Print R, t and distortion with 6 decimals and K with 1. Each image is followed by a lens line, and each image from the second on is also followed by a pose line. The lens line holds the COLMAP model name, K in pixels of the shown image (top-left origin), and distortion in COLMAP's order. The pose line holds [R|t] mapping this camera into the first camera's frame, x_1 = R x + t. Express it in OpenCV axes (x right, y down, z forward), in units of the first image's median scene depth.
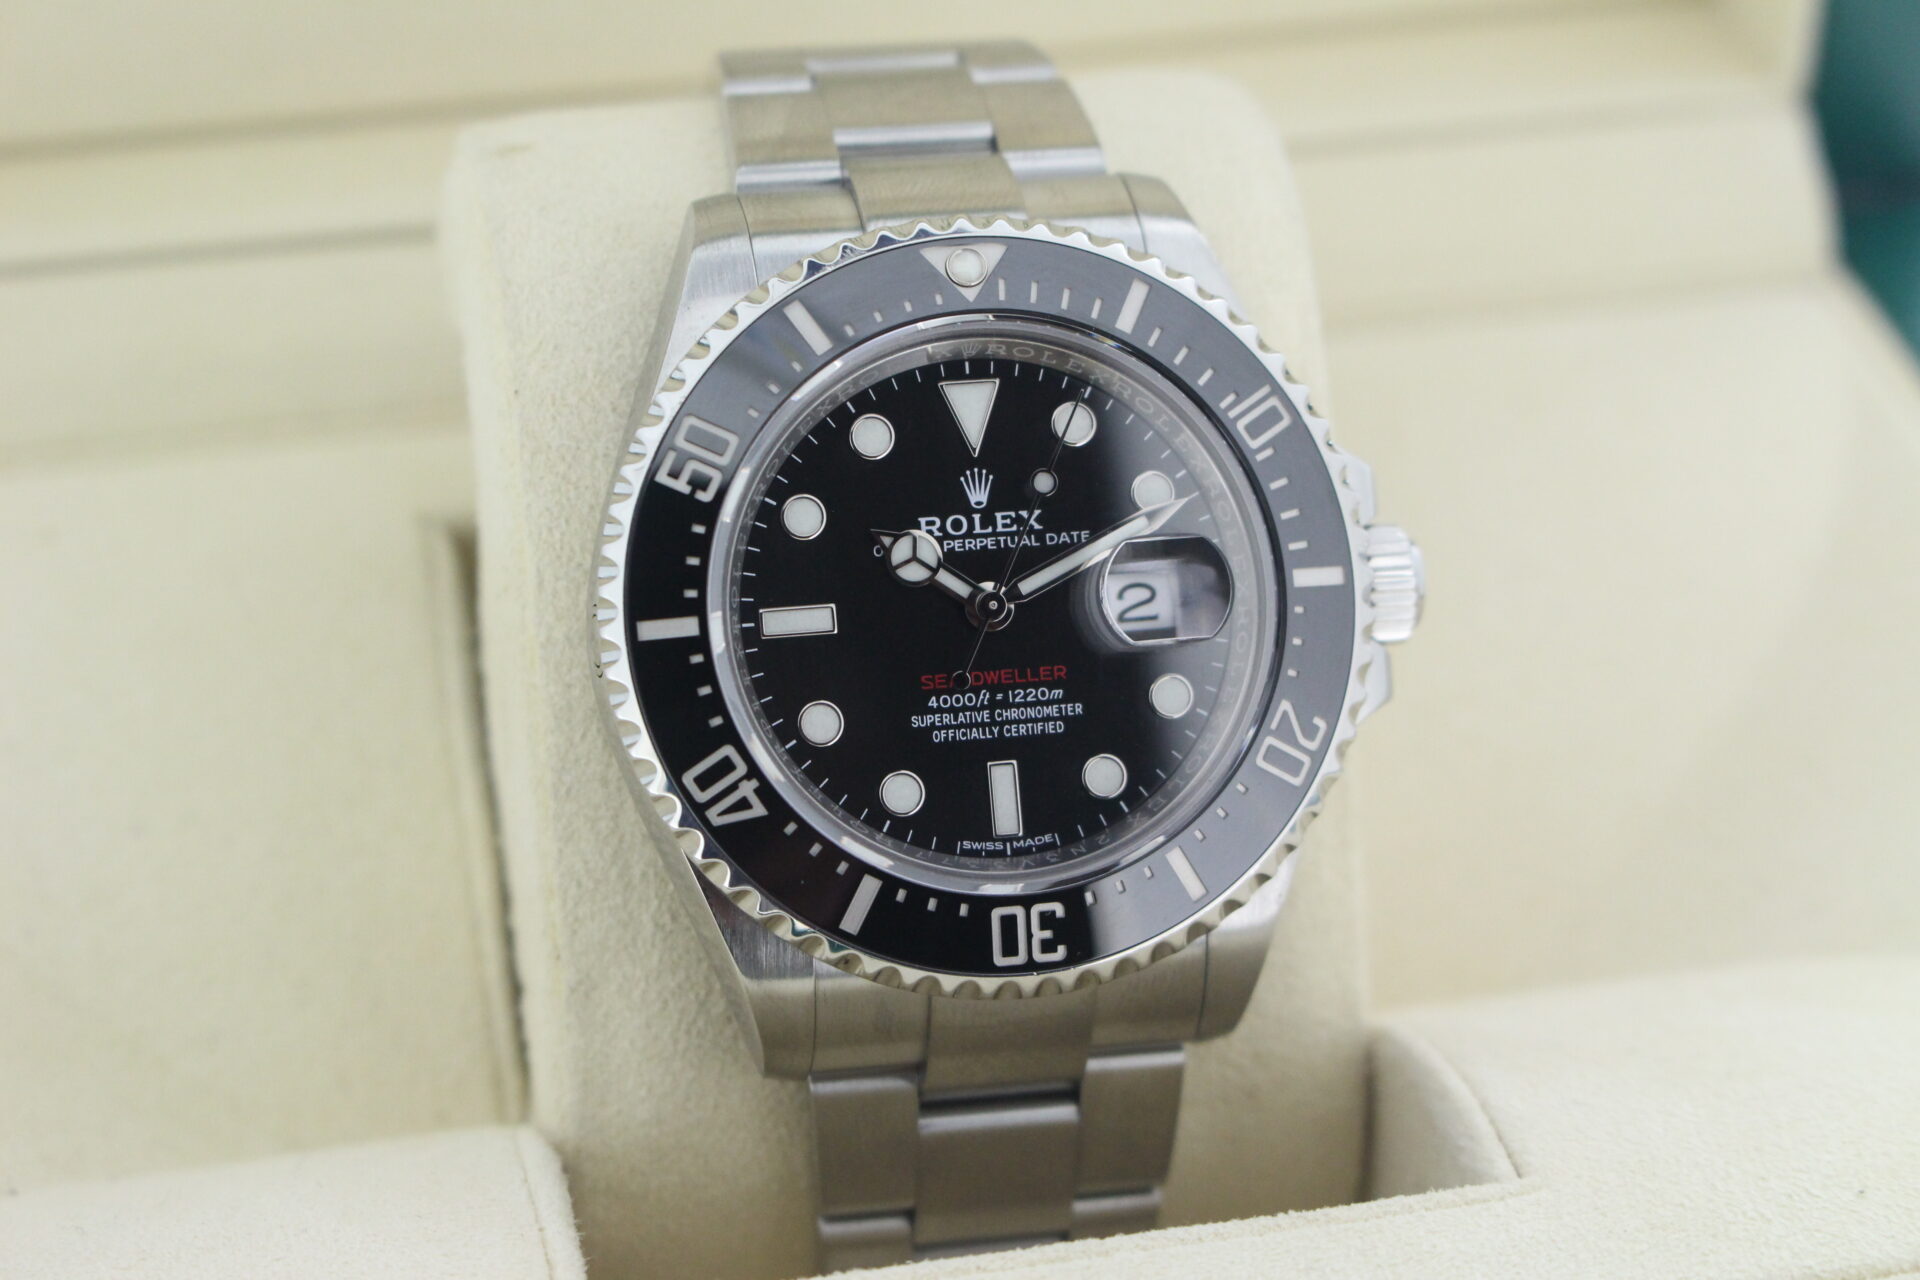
lens RADIAL K [[4540.4, 0, 960.0], [0, 4540.4, 640.0], [0, 0, 1]] dist [0.055382, 0.140095]
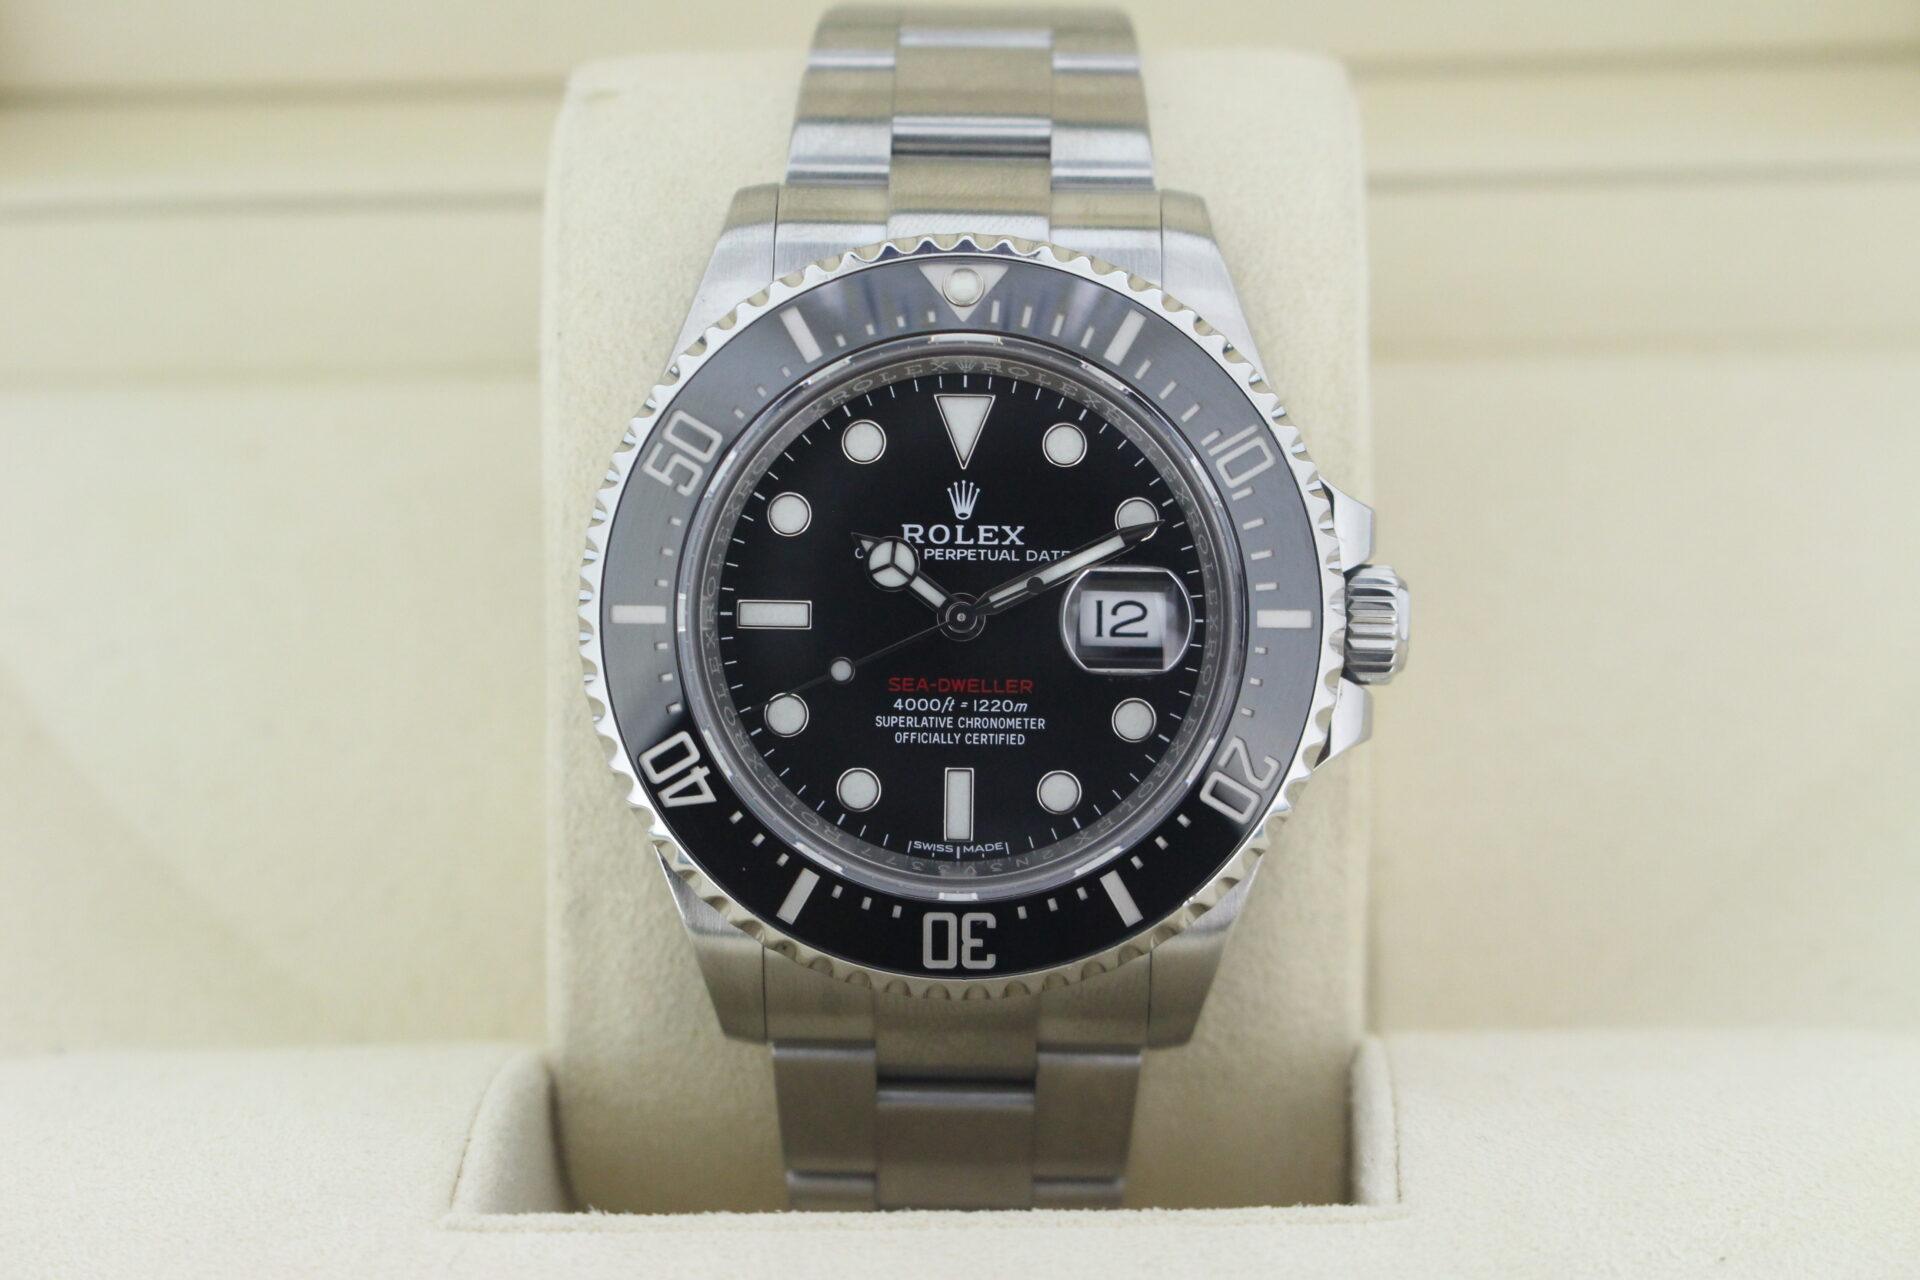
lens RADIAL K [[4540.4, 0, 960.0], [0, 4540.4, 640.0], [0, 0, 1]] dist [0.055382, 0.140095]
pose [[0.977719, 0.102766, -0.183045, 0.194501], [-0.086483, 0.991729, 0.094840, -0.099530], [0.191278, -0.076896, 0.978519, -0.004932]]
